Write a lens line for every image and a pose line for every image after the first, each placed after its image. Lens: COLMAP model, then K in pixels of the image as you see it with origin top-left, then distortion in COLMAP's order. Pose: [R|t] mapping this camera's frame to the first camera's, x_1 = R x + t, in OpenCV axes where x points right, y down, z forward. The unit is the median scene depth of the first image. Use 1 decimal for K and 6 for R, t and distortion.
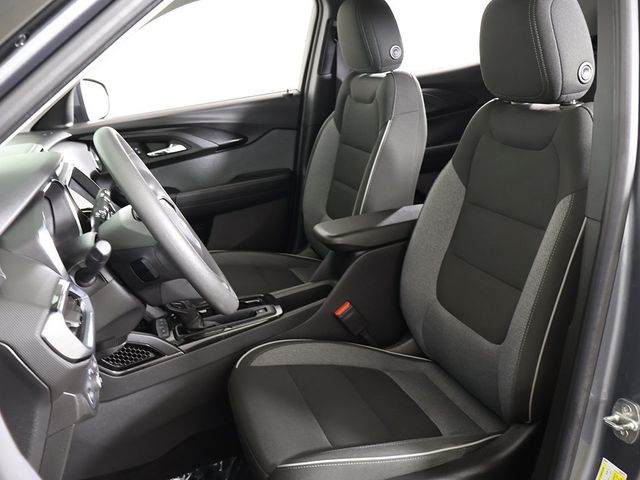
lens RADIAL K [[607.5, 0, 322.2], [0, 607.5, 239.6], [0, 0, 1]] dist [-0.018254, 0.000000]
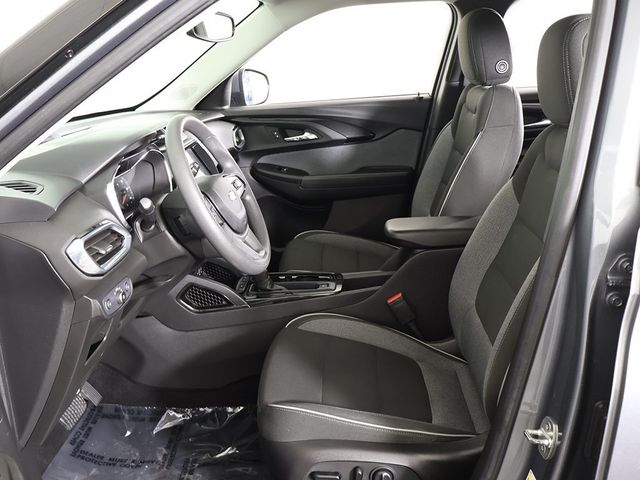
lens RADIAL K [[607.5, 0, 320.0], [0, 607.5, 241.4], [0, 0, 1]] dist [-0.018254, 0.000000]
pose [[0.928801, 0.164340, -0.332145, 0.227000], [-0.159175, 0.986318, 0.042901, -0.011115], [0.334651, 0.013023, 0.942252, -0.071608]]
